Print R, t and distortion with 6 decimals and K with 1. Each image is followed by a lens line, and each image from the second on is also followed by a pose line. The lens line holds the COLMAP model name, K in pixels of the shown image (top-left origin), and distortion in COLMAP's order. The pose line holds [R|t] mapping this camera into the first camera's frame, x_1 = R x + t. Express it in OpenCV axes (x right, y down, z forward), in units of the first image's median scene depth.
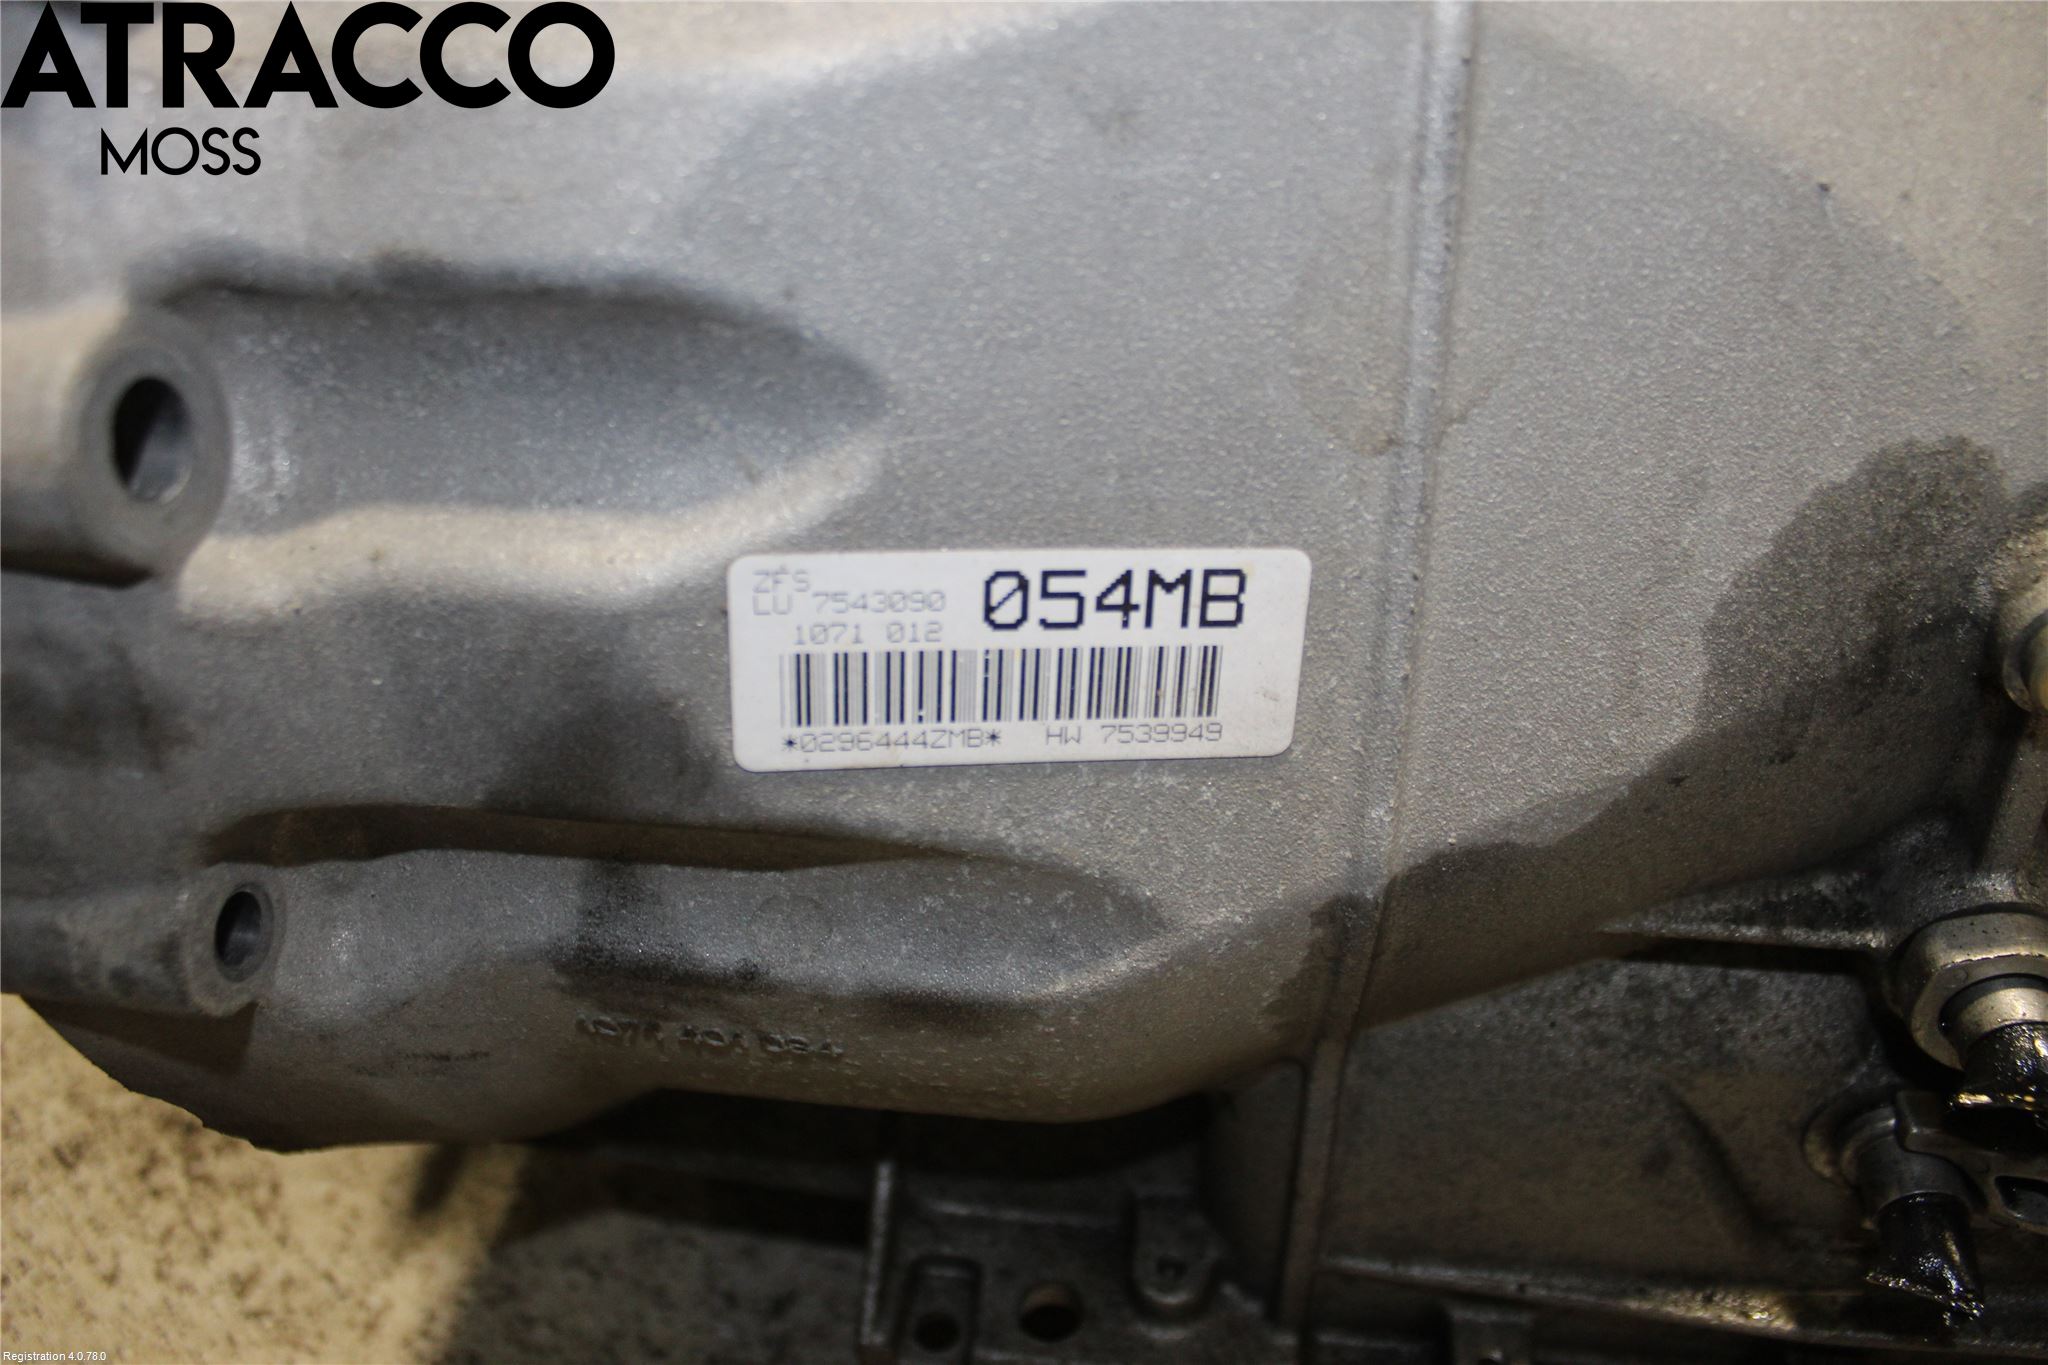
lens RADIAL K [[1601.0, 0, 1024.0], [0, 1601.0, 682.5], [0, 0, 1]] dist [-0.185785, 0.149058]
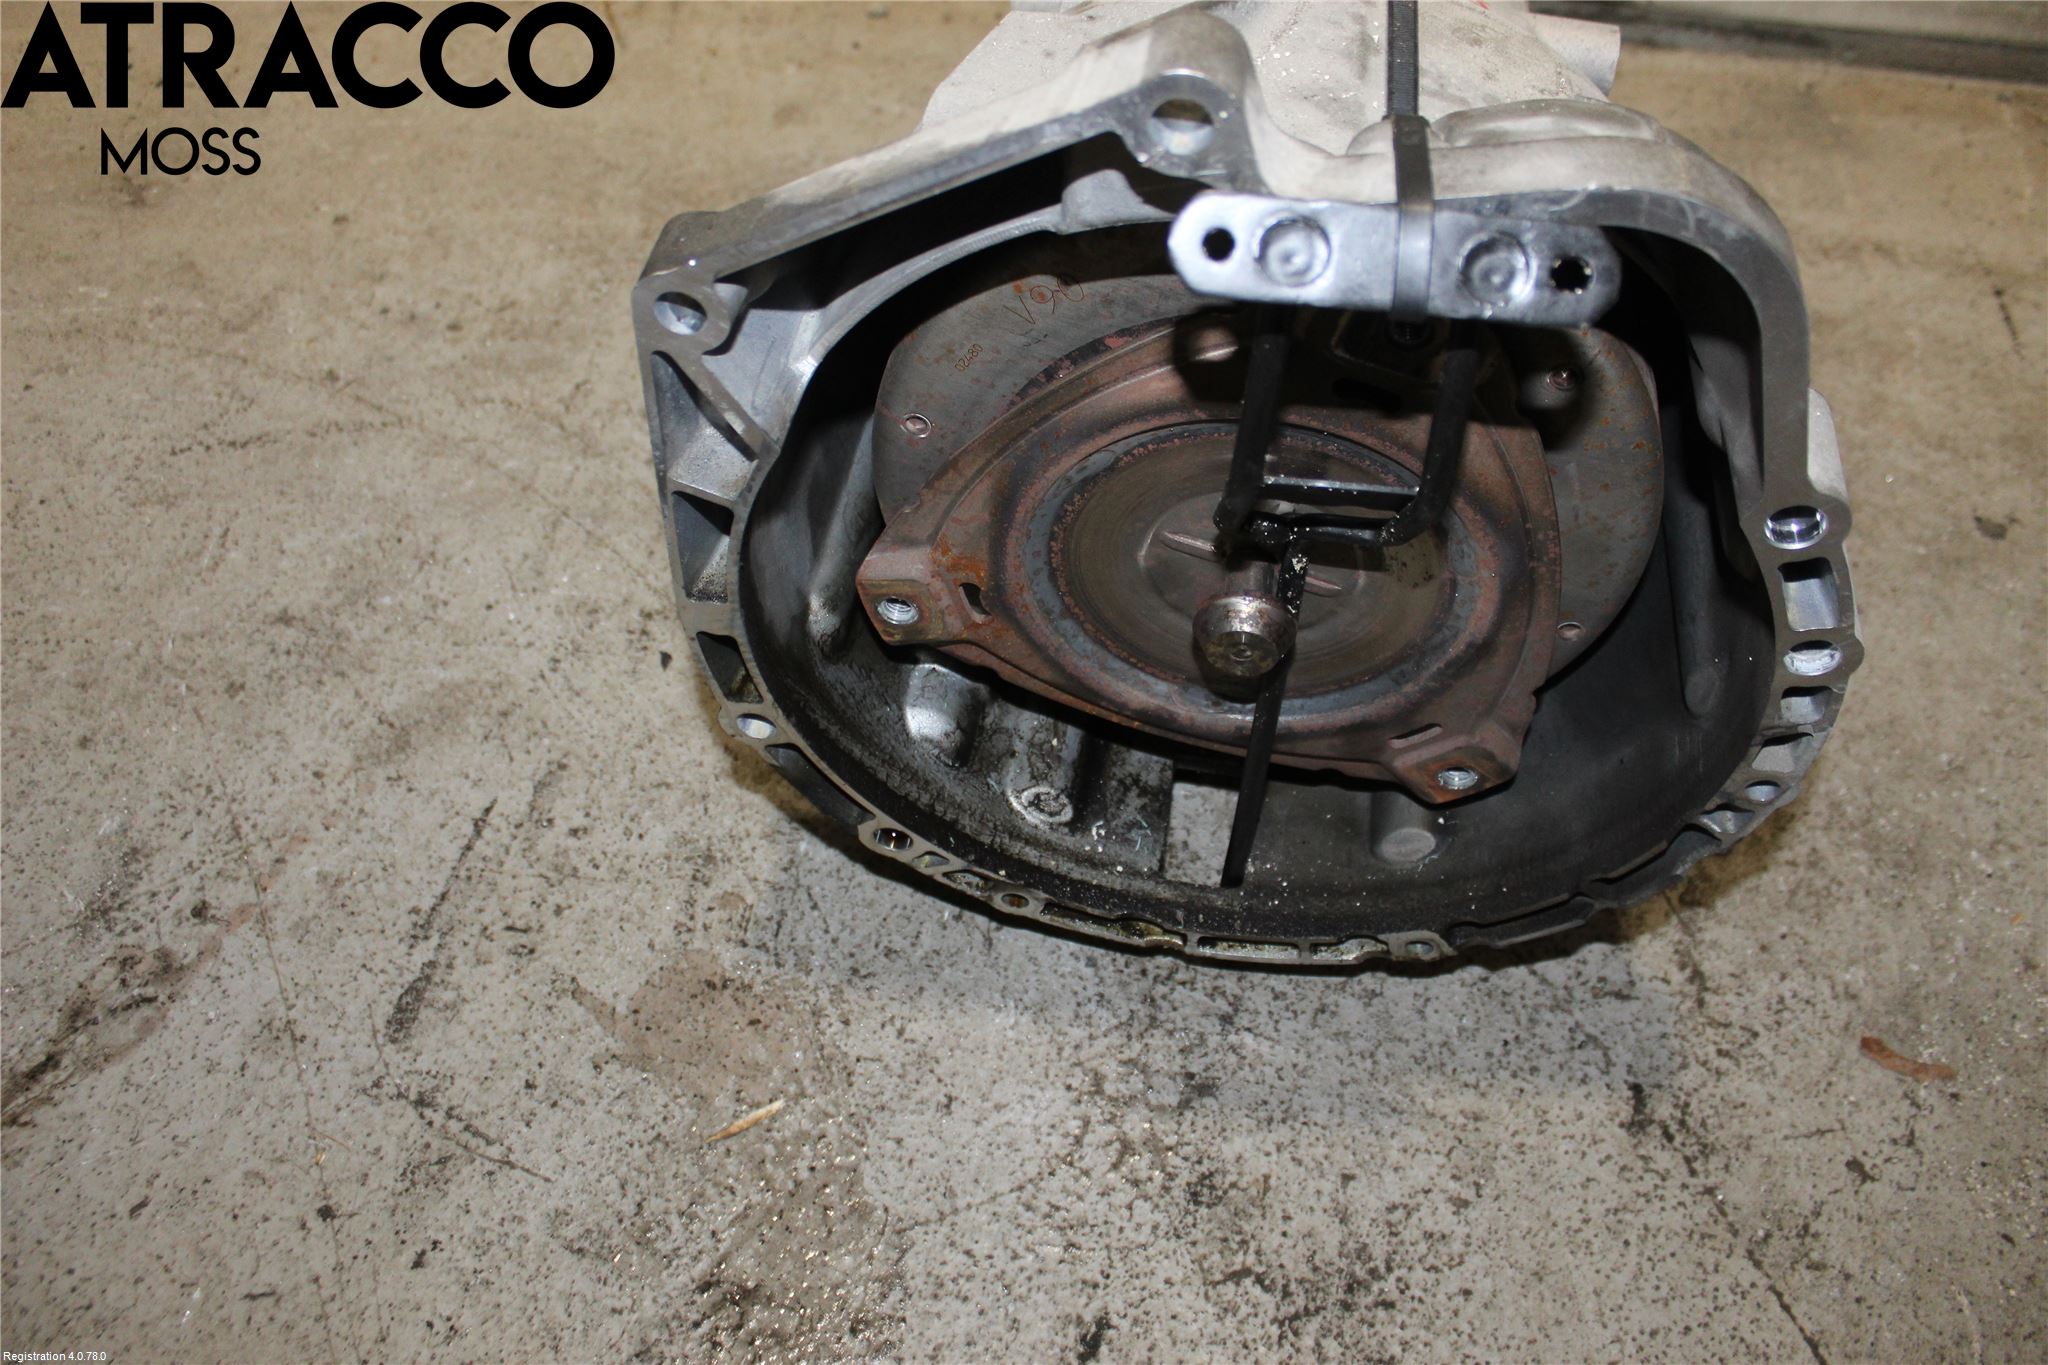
lens RADIAL K [[1658.2, 0, 1024.0], [0, 1658.2, 682.5], [0, 0, 1]] dist [-0.168424, 0.135997]
pose [[0.017421, -0.783033, 0.621736, -1.102022], [0.613250, 0.499500, 0.611902, -1.152449], [-0.789697, 0.370620, 0.488897, 0.312384]]
